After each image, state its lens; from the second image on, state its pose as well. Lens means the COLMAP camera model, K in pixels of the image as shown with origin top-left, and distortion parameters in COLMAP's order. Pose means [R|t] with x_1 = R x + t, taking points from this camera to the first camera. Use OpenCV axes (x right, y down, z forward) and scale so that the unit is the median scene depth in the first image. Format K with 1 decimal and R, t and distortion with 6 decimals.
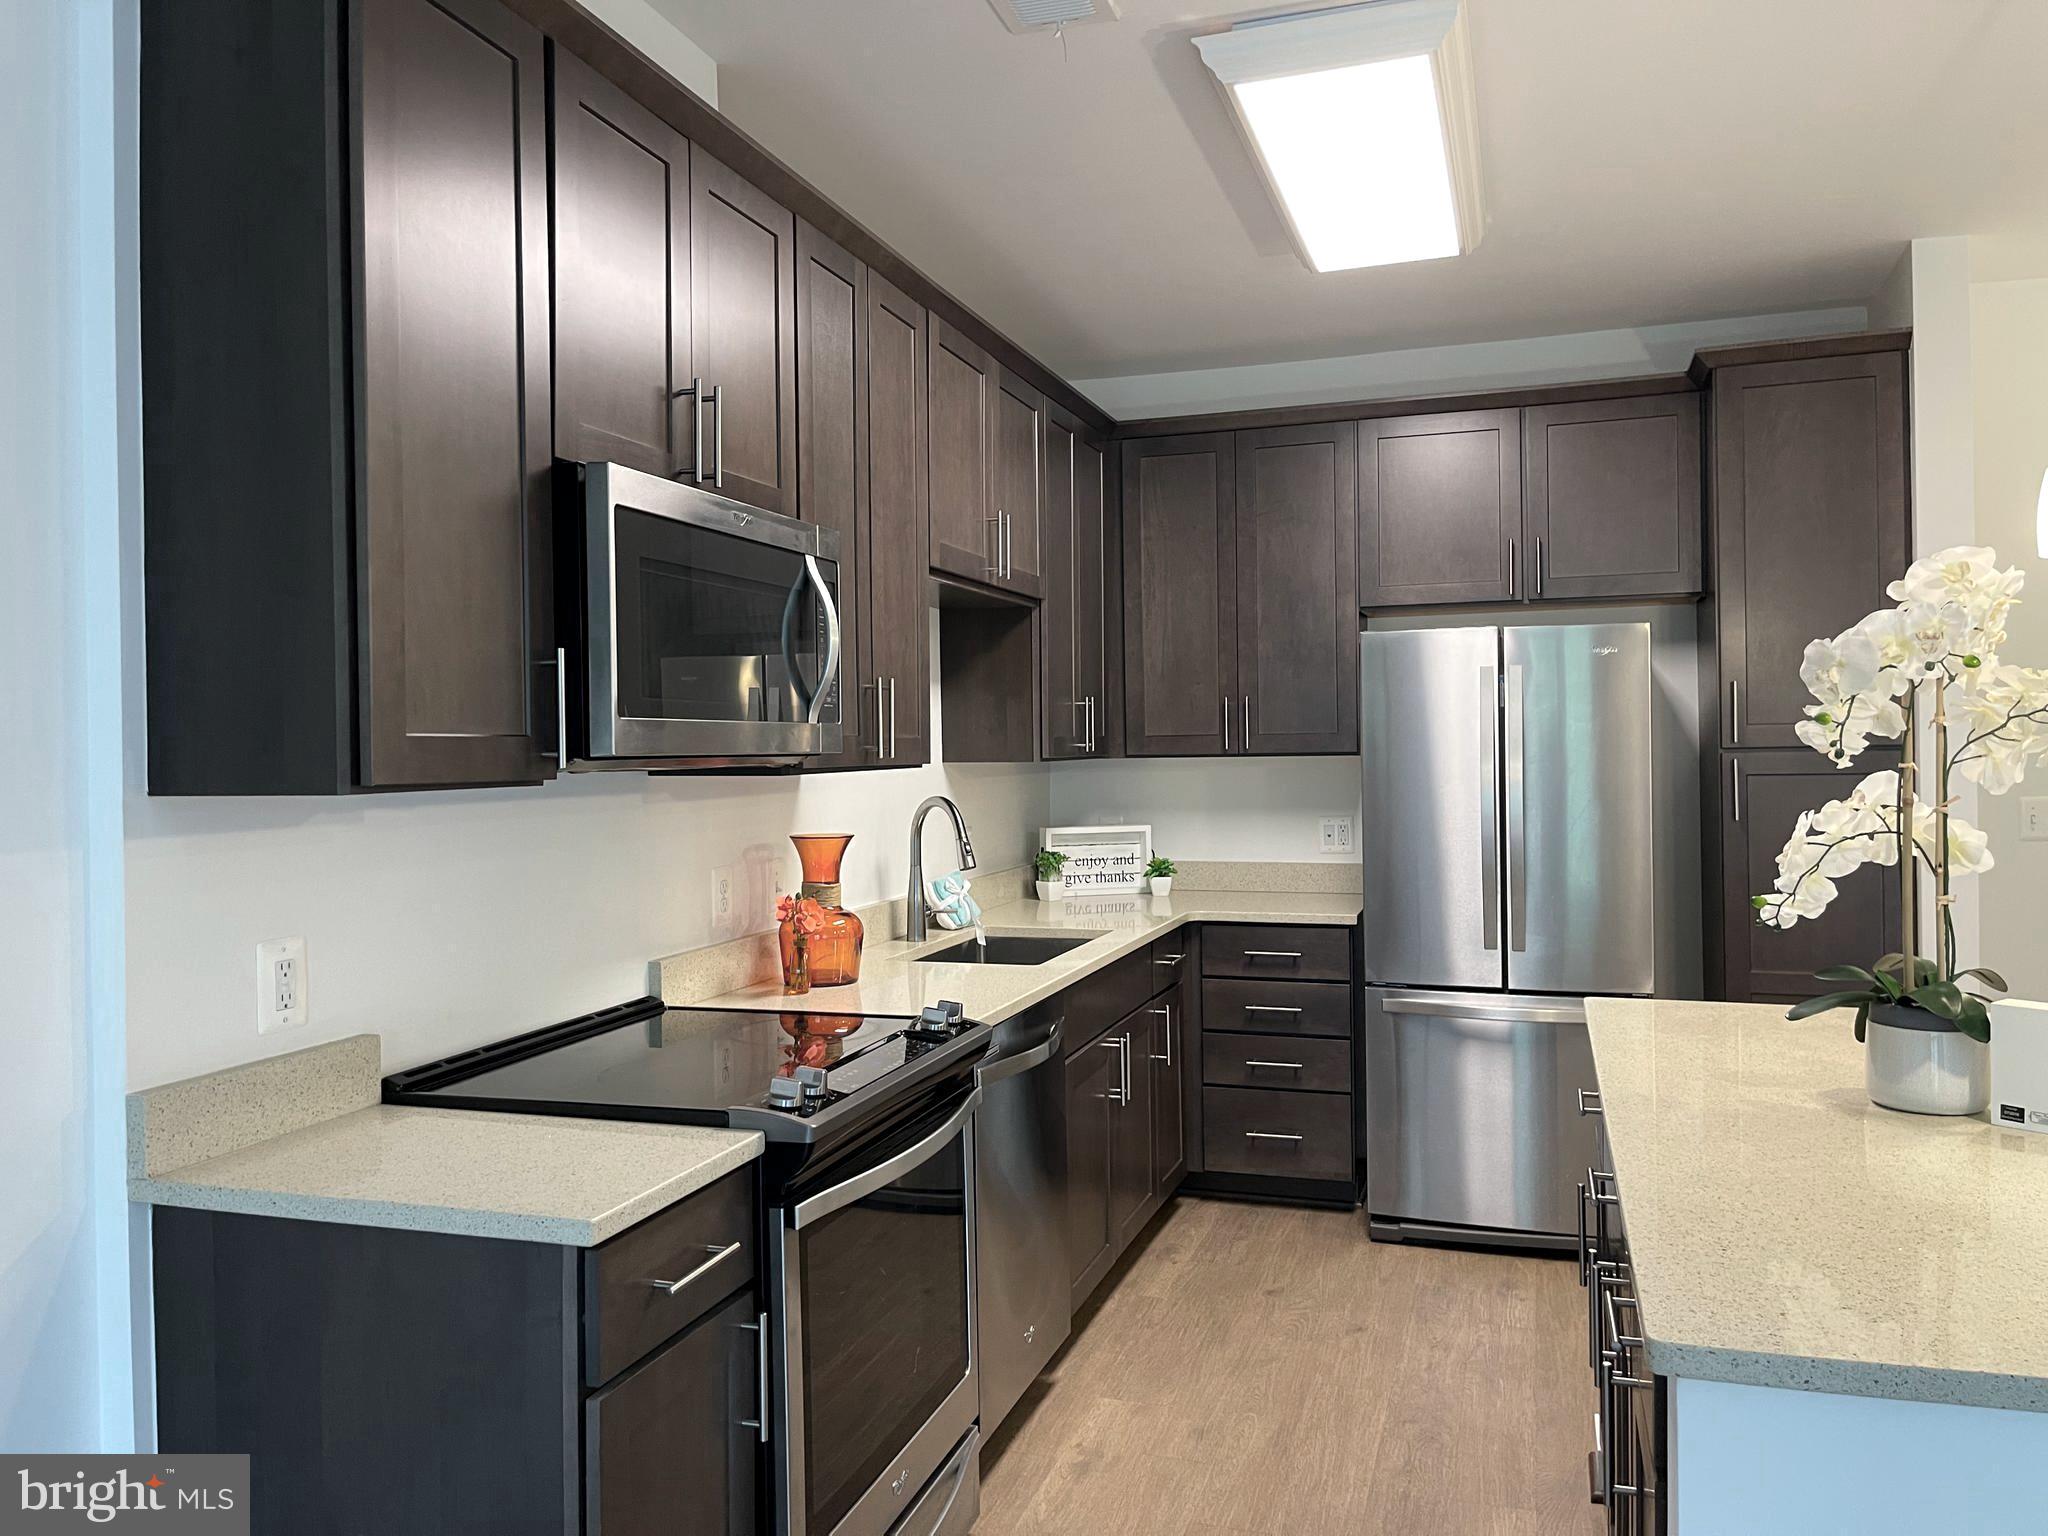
lens RADIAL K [[1544.6, 0, 1012.8], [0, 1544.6, 757.5], [0, 0, 1]] dist [0.057628, -0.071173]
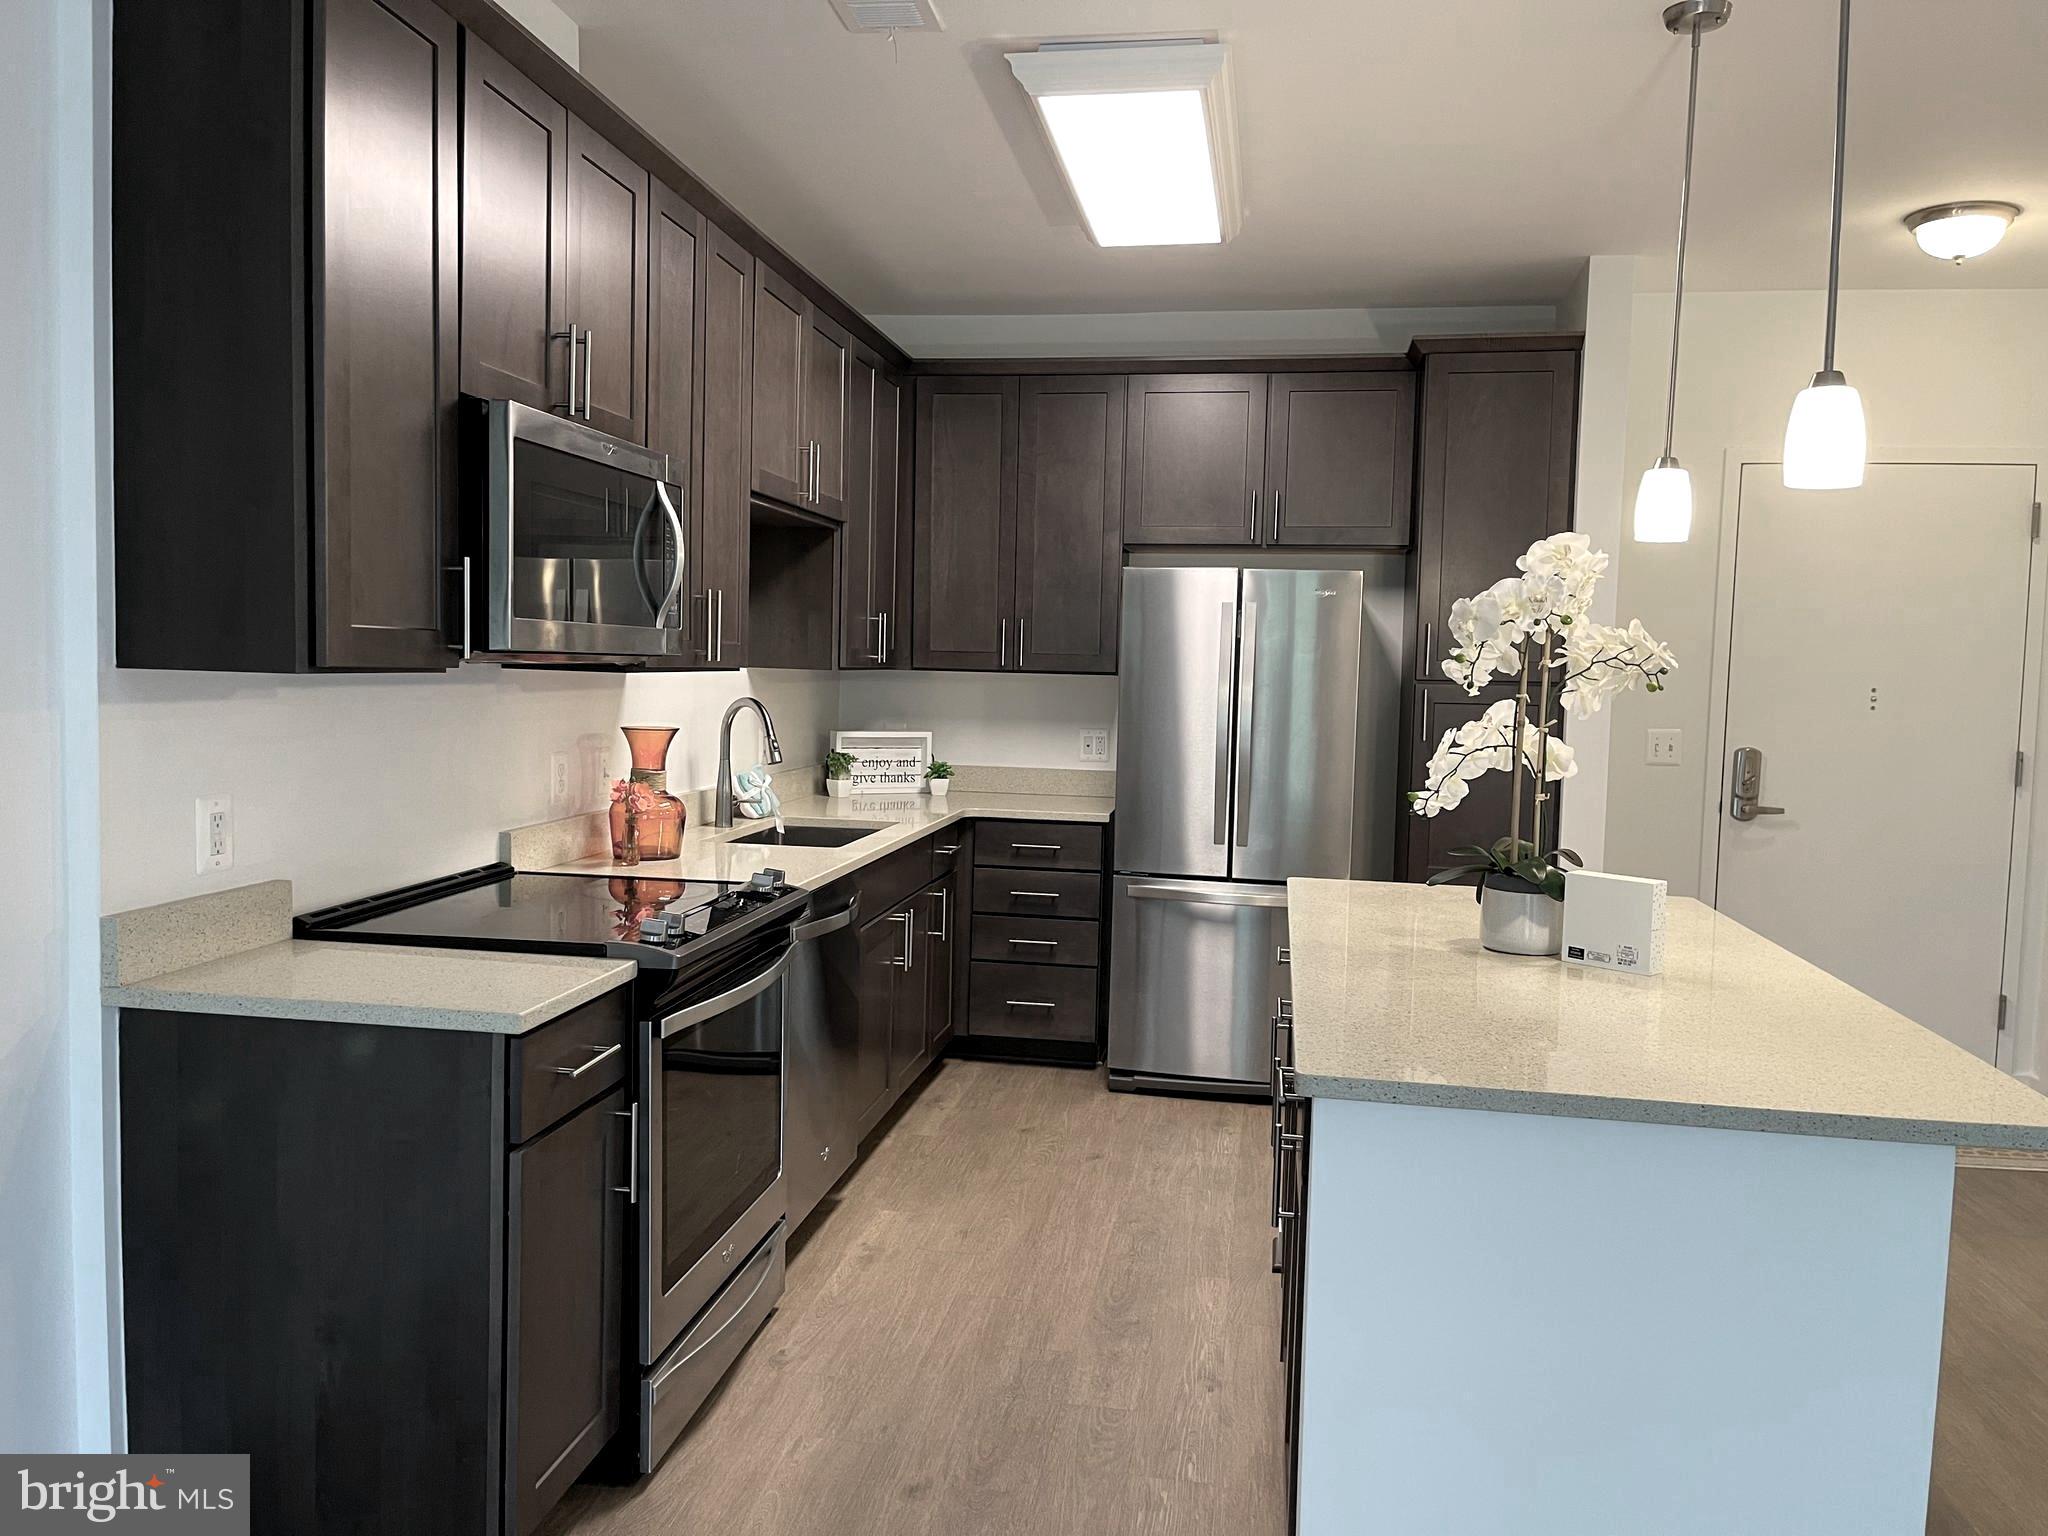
lens RADIAL K [[1544.6, 0, 1007.5], [0, 1544.6, 770.3], [0, 0, 1]] dist [0.057628, -0.071173]
pose [[0.987890, 0.028001, 0.152611, -0.039660], [-0.037758, 0.997398, 0.061419, 0.002380], [-0.150494, -0.066438, 0.986376, -0.161137]]
